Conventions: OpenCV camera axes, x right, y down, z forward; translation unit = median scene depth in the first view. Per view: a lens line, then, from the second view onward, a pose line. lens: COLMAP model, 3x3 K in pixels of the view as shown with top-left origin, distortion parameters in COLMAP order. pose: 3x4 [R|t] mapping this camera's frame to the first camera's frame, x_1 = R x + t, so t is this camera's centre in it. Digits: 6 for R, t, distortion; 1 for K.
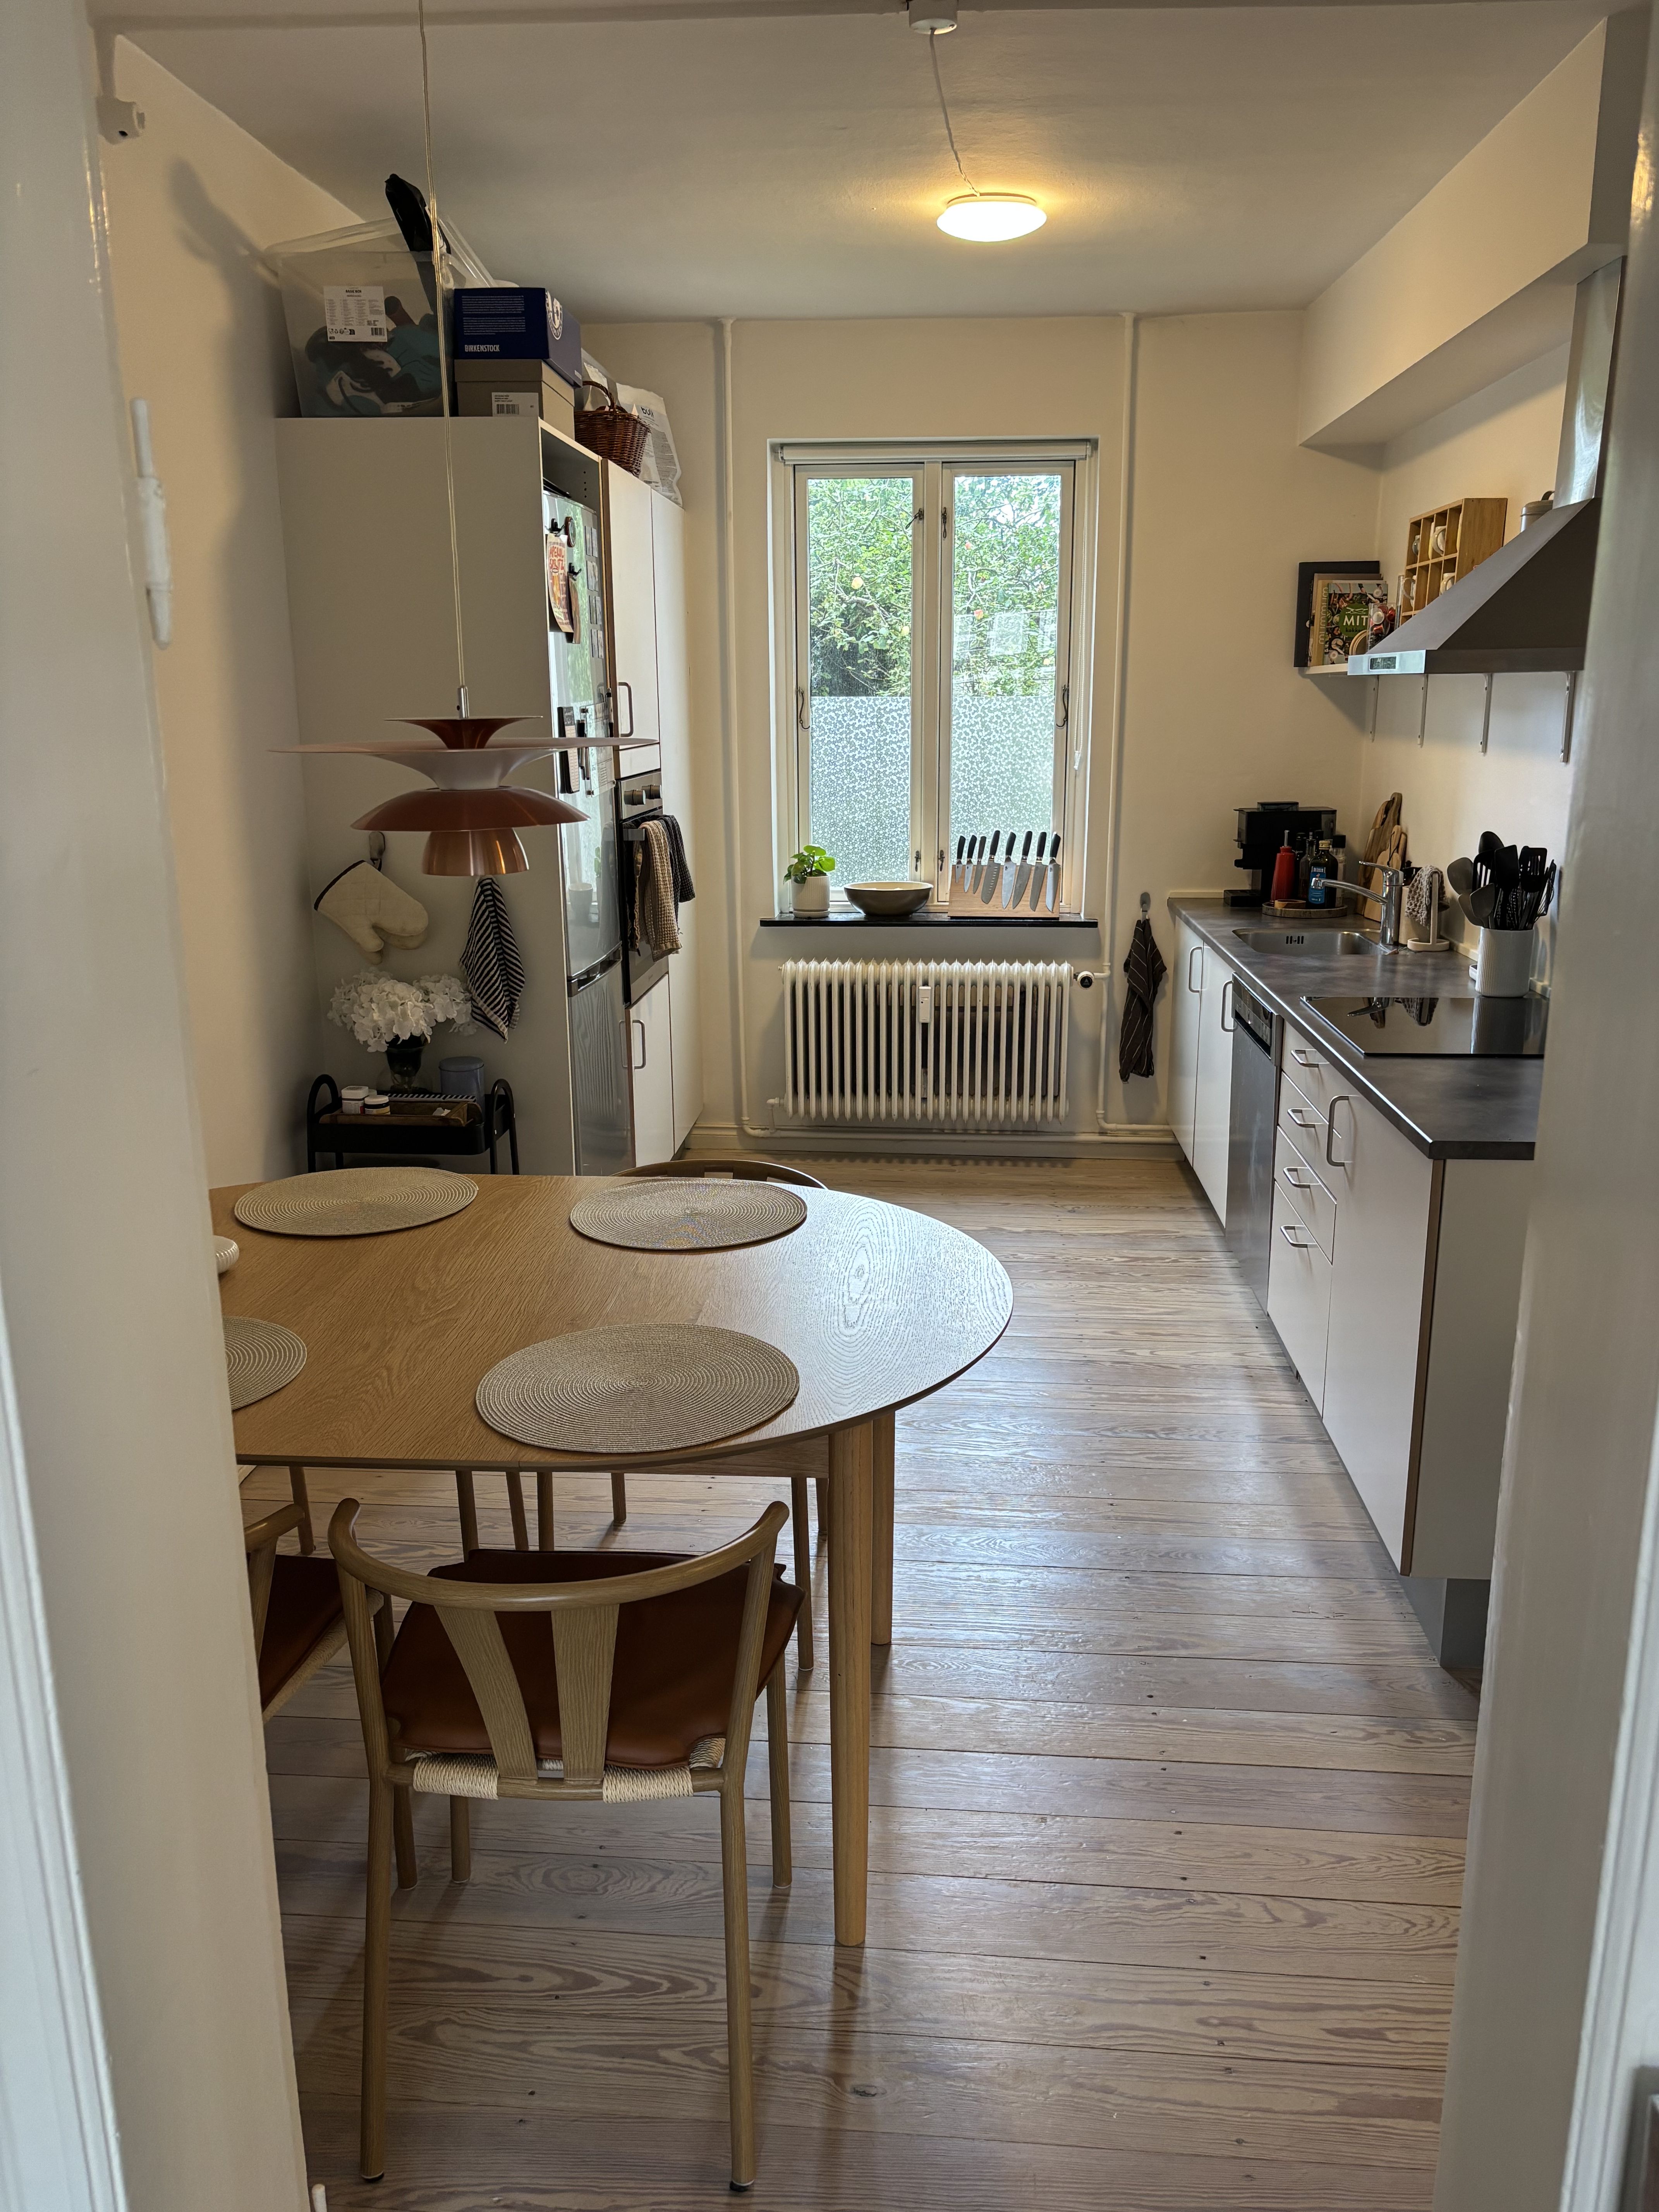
lens RADIAL K [[1630.1, 0, 835.6], [0, 1630.1, 1126.3], [0, 0, 1]] dist [0.033901, -0.003446]
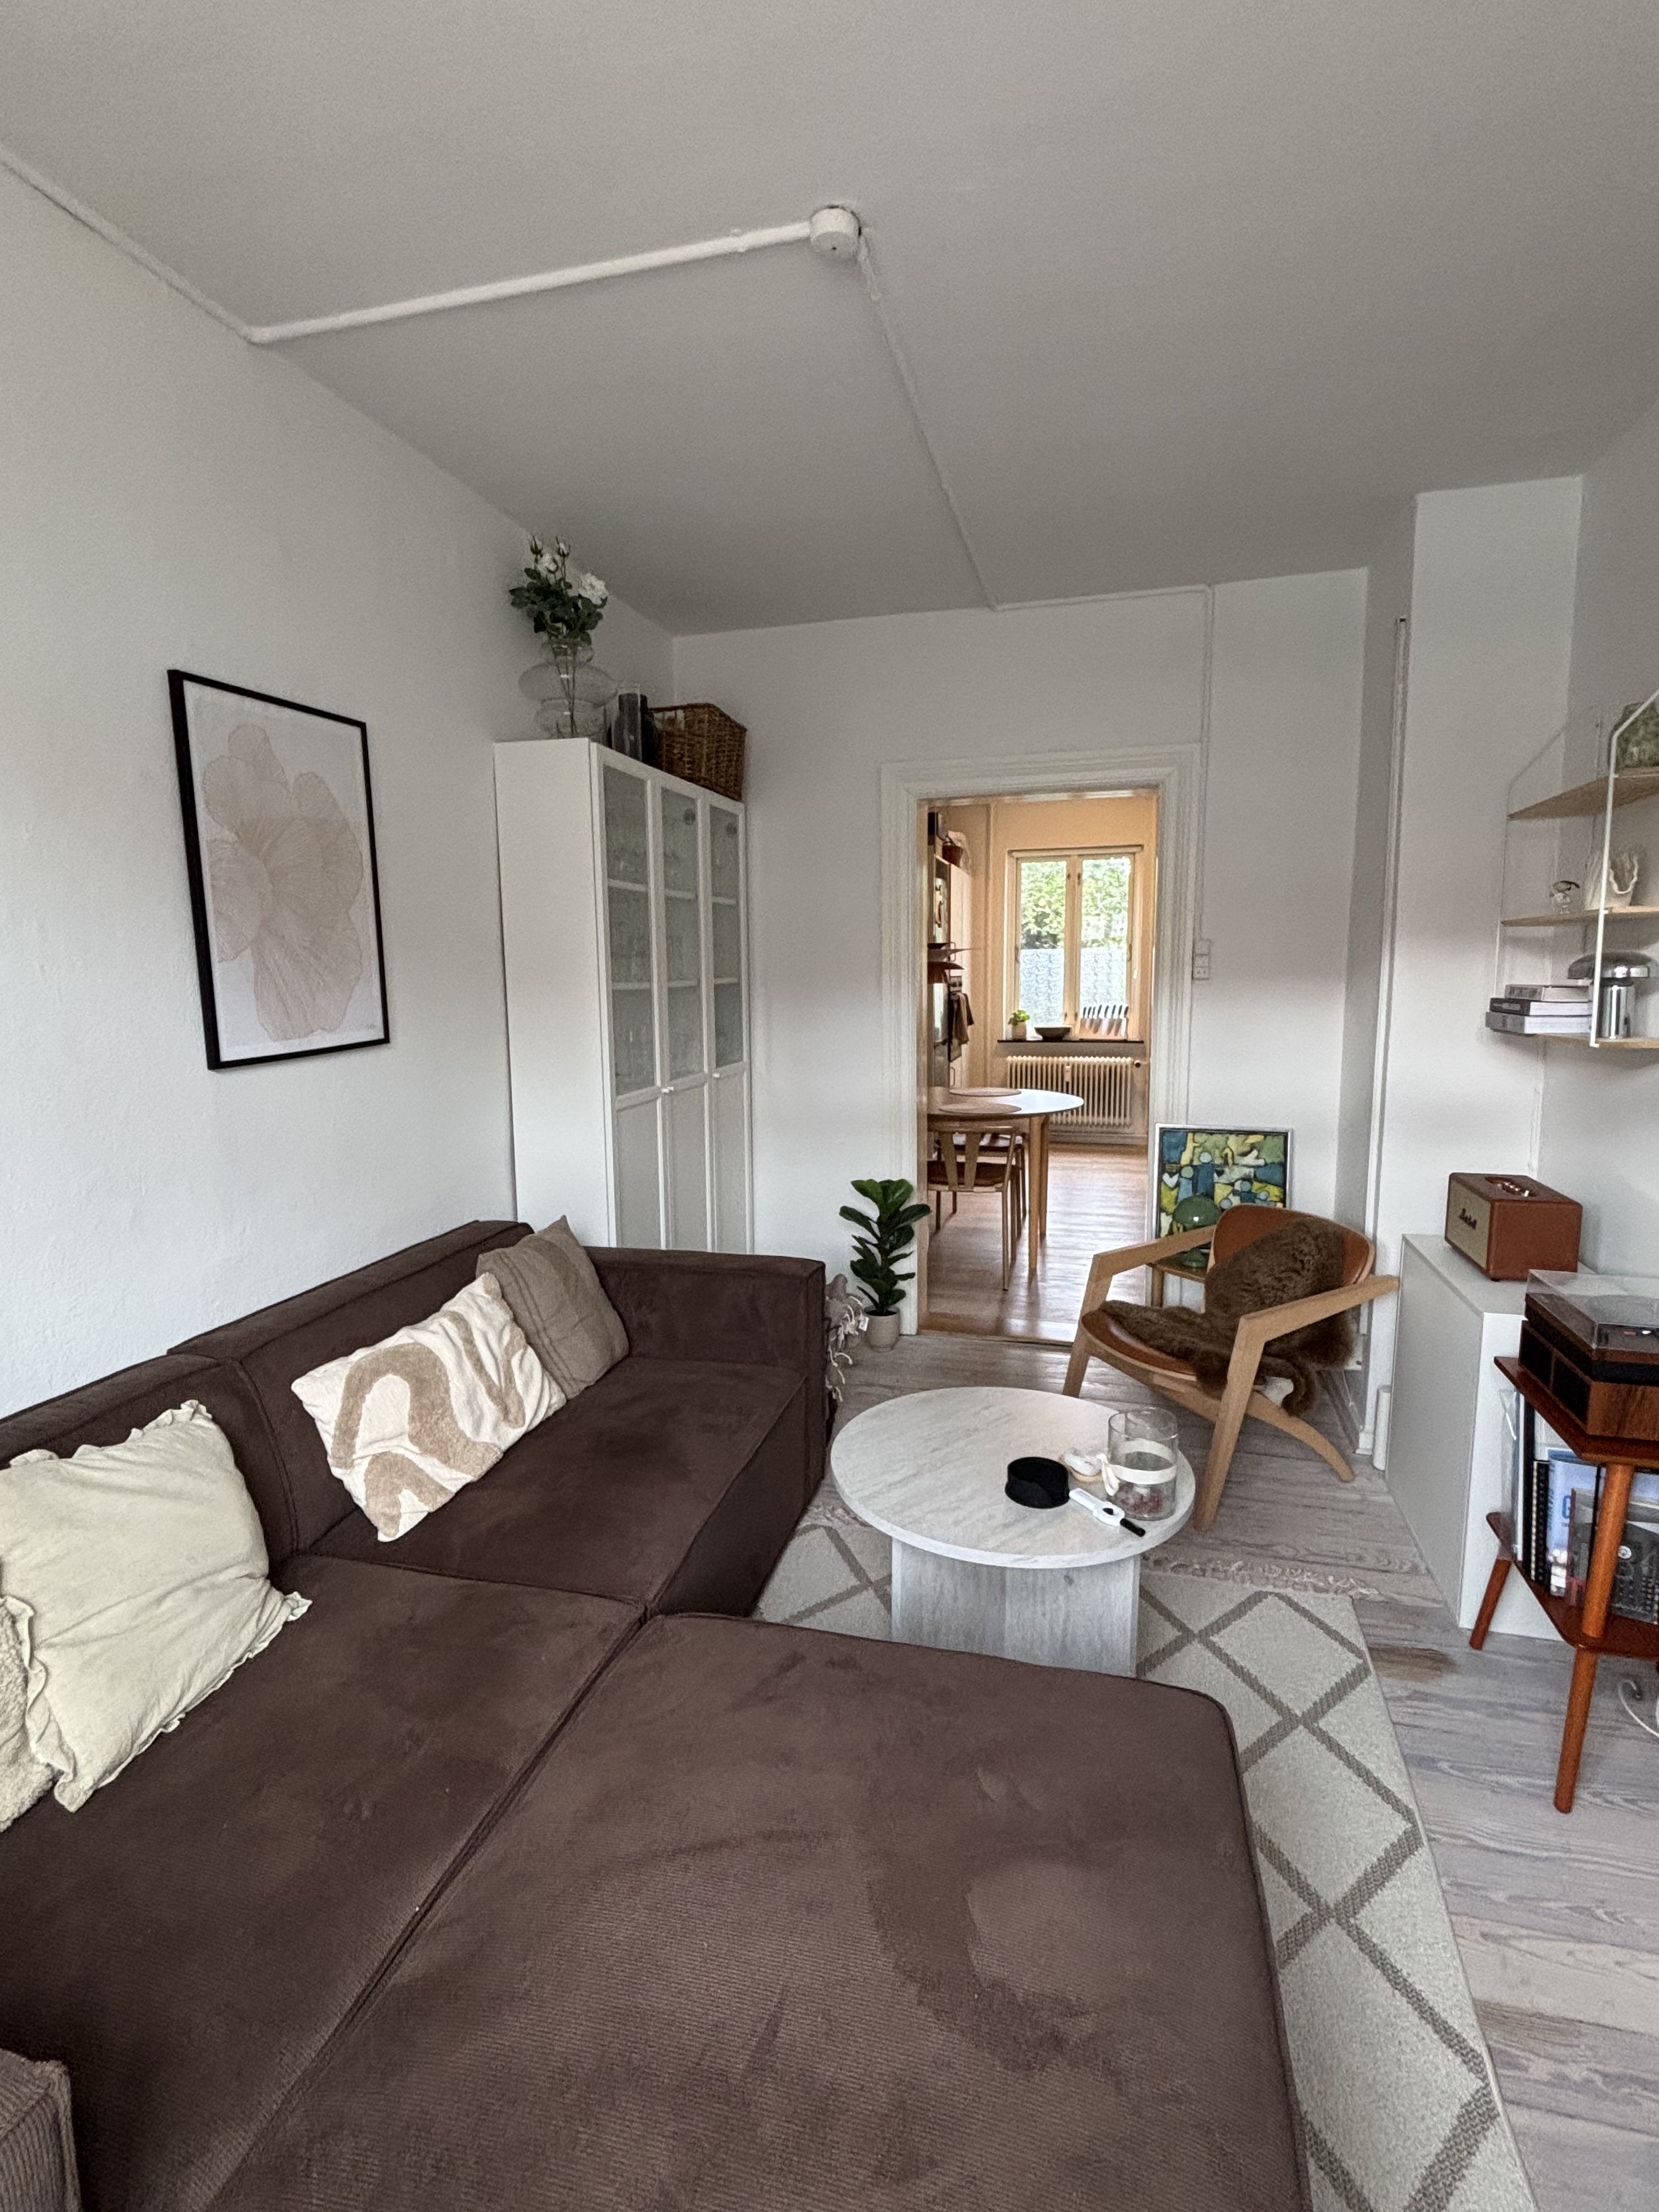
lens RADIAL K [[1043.8, 0, 822.1], [0, 1043.8, 1106.2], [0, 0, 1]] dist [0.002222, 0.000026]
pose [[0.981601, 0.020468, -0.189843, -0.006286], [-0.044620, 0.991299, -0.123837, 0.170397], [0.185656, 0.130029, 0.973973, -0.523905]]
